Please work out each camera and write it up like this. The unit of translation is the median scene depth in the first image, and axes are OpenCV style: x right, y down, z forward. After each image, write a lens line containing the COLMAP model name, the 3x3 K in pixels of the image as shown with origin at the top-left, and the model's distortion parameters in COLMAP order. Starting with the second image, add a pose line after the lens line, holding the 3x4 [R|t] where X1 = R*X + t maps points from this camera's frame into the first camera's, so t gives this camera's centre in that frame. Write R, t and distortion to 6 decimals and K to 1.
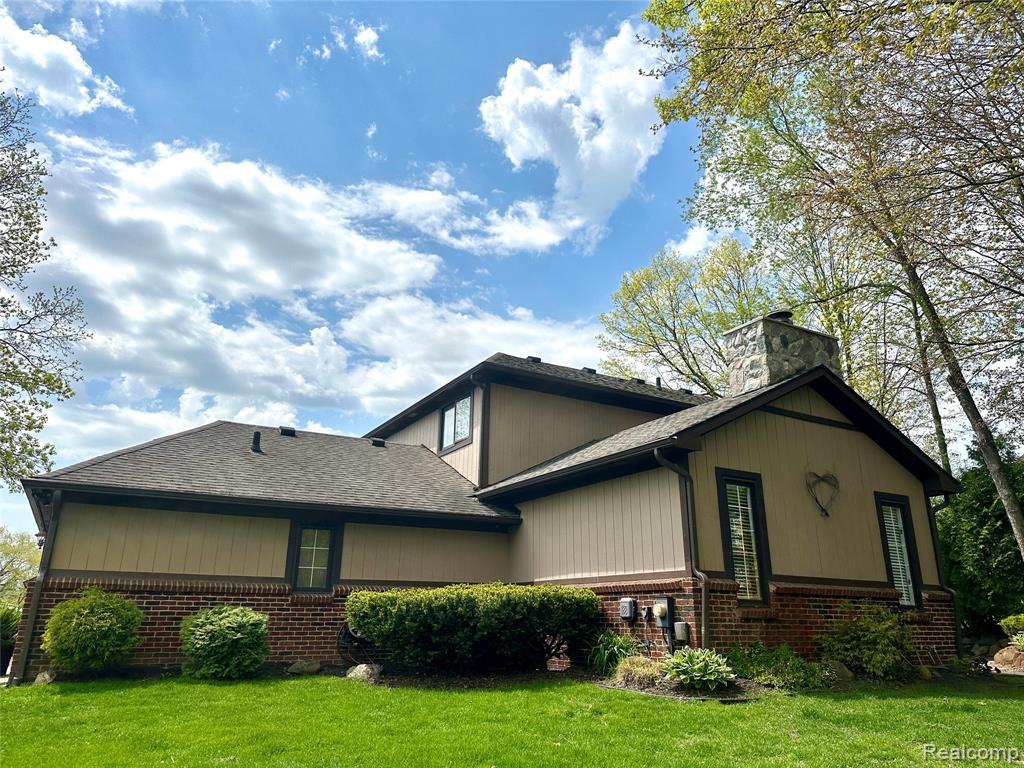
lens RADIAL K [[721.2, 0, 512.0], [0, 721.2, 384.0], [0, 0, 1]] dist [-0.002410, -0.000975]
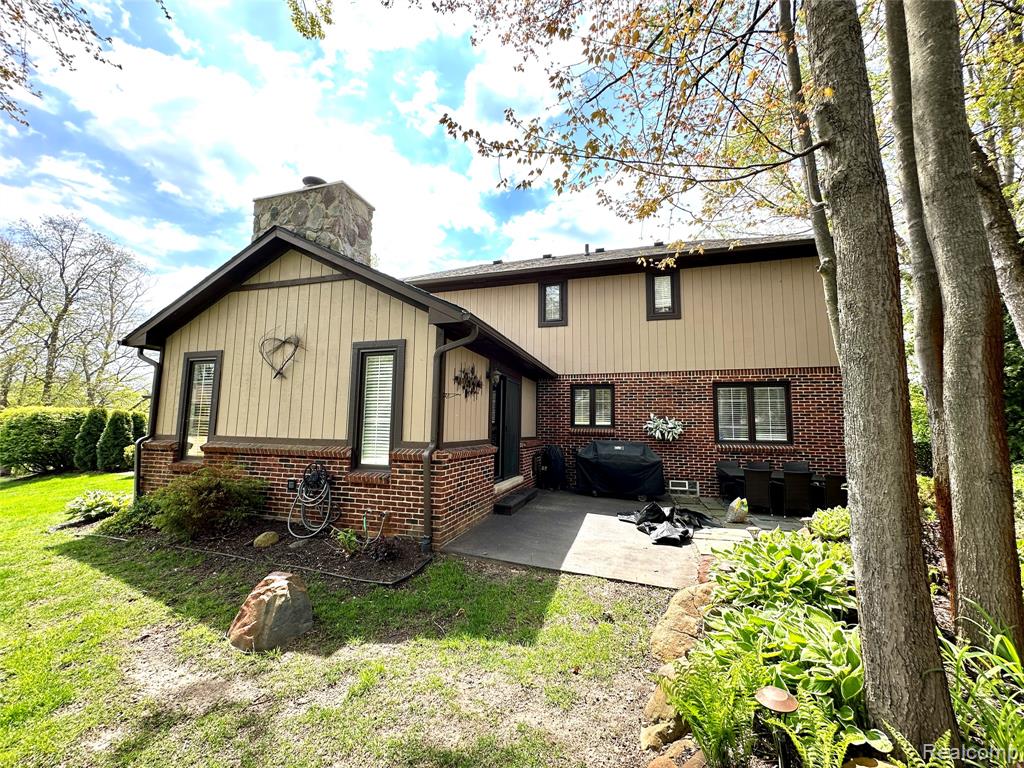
lens RADIAL K [[407.7, 0, 512.0], [0, 407.7, 384.0], [0, 0, 1]] dist [-0.000188, -0.000030]
pose [[0.676671, -0.080360, -0.731887, 1.057357], [0.228586, 0.967837, 0.105073, 0.199636], [0.699903, -0.238399, 0.673276, 0.814674]]
